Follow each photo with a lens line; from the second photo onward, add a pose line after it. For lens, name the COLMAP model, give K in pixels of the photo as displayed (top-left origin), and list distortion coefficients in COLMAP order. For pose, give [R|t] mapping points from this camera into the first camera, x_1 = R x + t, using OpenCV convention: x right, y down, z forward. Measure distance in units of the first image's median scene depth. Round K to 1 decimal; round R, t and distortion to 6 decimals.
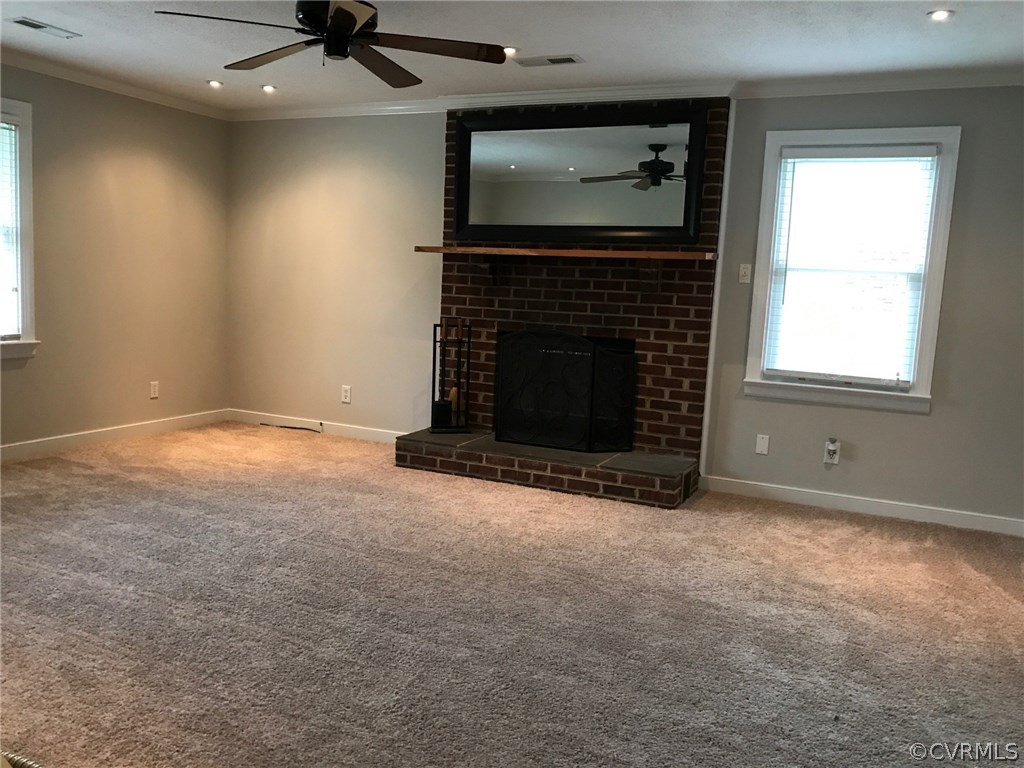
lens RADIAL K [[823.3, 0, 510.3], [0, 823.3, 353.4], [0, 0, 1]] dist [0.062352, -0.066827]
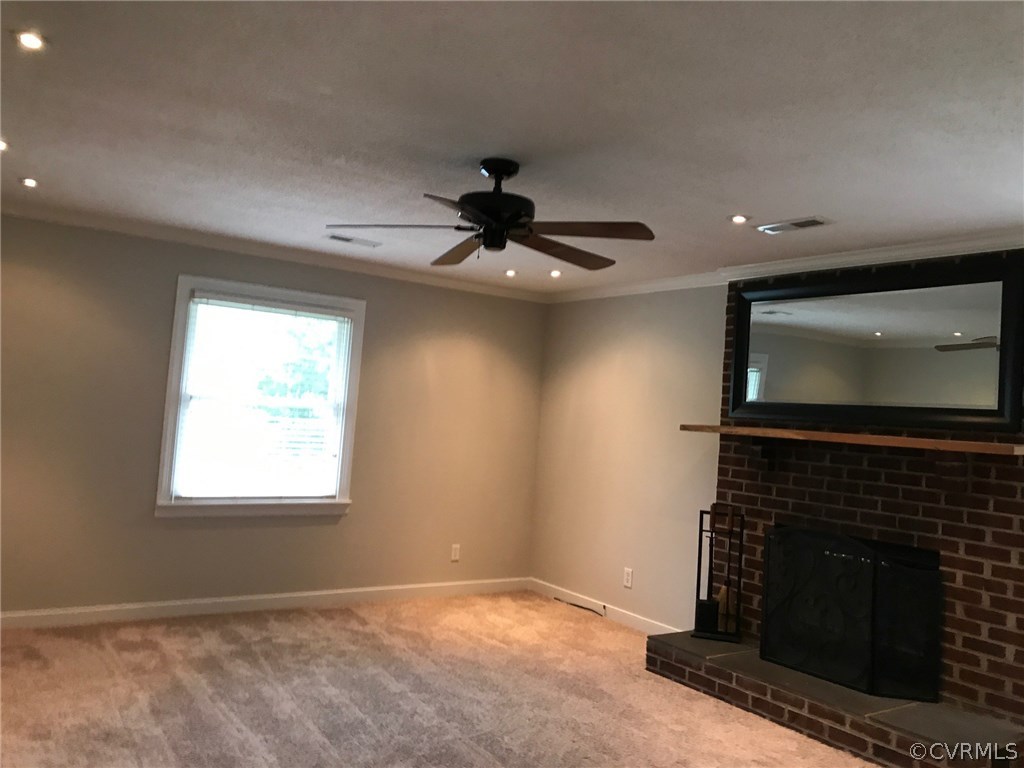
lens RADIAL K [[823.3, 0, 510.3], [0, 823.3, 353.4], [0, 0, 1]] dist [0.062352, -0.066827]
pose [[0.872486, -0.020002, -0.488229, 0.186643], [-0.076336, 0.981315, -0.176619, -0.030651], [0.482639, 0.191367, 0.854657, 0.095715]]
